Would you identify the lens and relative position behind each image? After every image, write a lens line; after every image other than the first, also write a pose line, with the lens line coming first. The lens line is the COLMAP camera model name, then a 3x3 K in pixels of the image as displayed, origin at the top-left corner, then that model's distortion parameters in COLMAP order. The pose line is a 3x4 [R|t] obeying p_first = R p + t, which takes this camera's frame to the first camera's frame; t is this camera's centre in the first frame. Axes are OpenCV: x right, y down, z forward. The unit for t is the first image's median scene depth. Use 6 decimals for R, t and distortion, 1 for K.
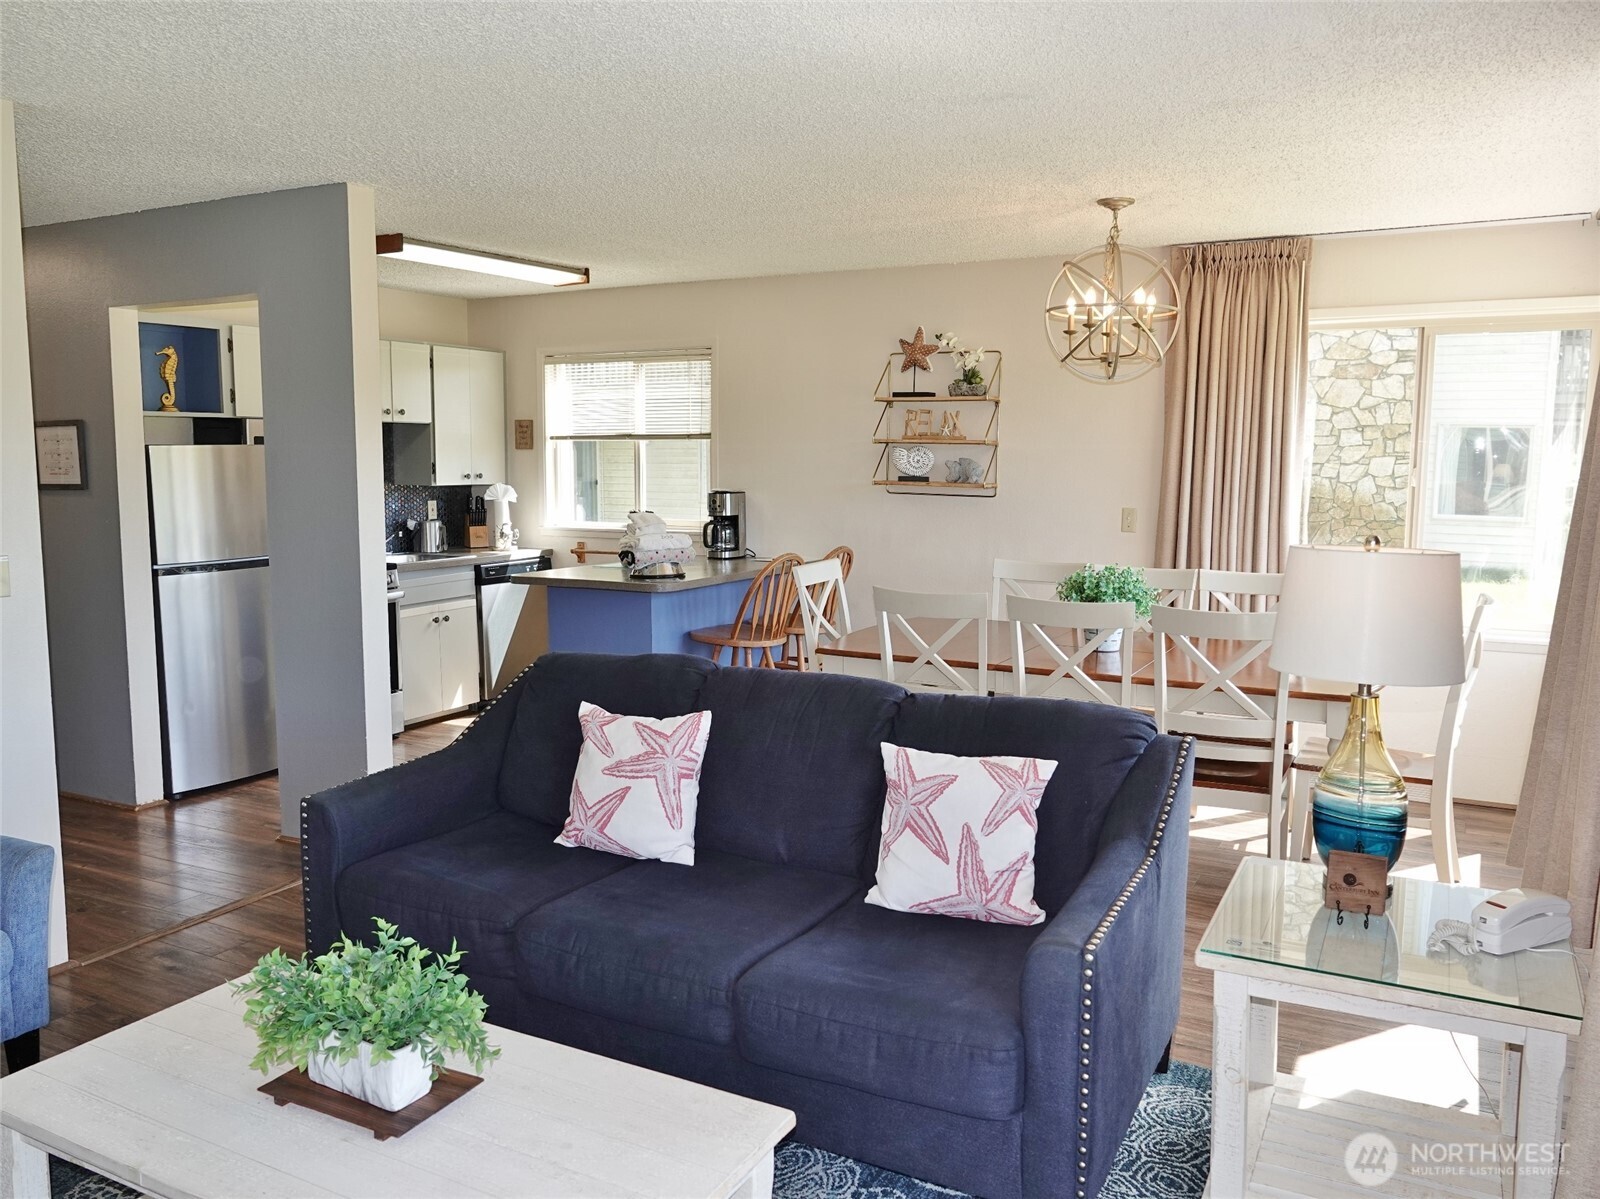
lens RADIAL K [[1257.3, 0, 805.3], [0, 1257.3, 597.4], [0, 0, 1]] dist [0.004155, 0.003987]
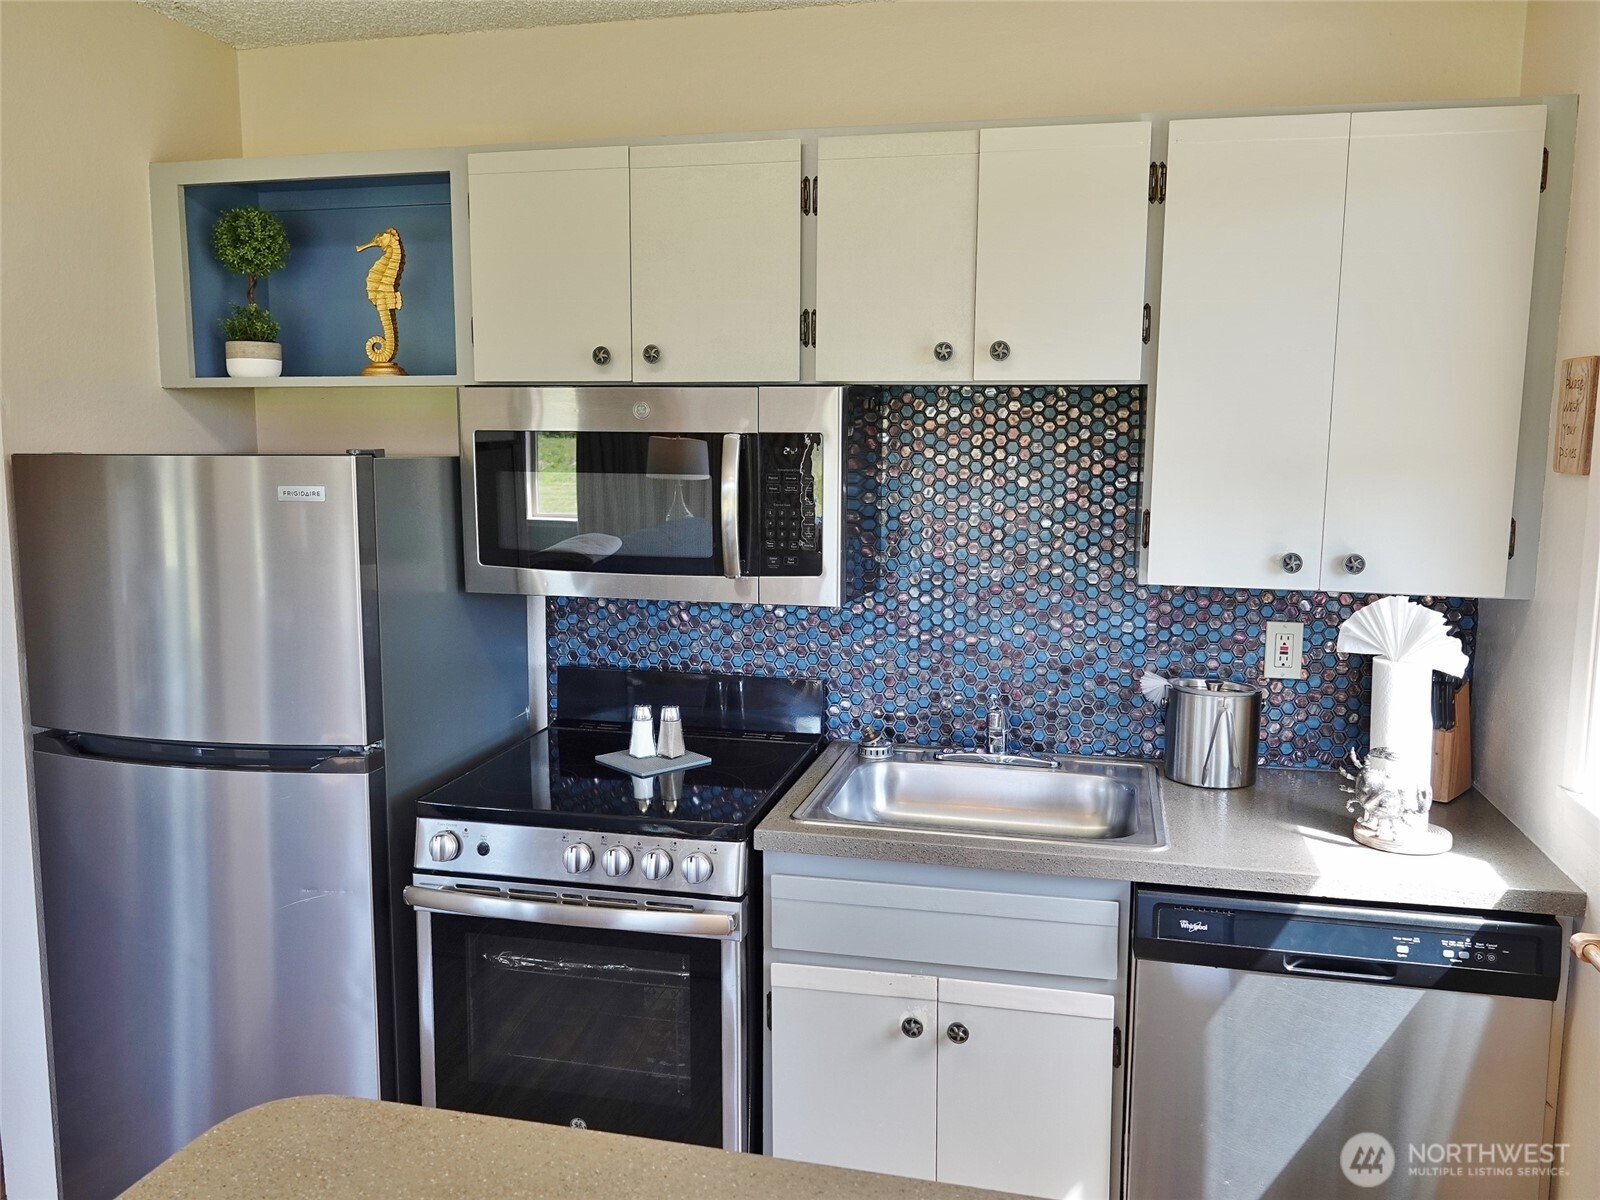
lens RADIAL K [[1257.3, 0, 813.6], [0, 1257.3, 594.1], [0, 0, 1]] dist [0.004155, 0.003987]
pose [[0.263805, 0.126210, -0.956283, -0.020163], [-0.115409, 0.988411, 0.098613, -0.112344], [0.957647, 0.084349, 0.275314, 0.872497]]
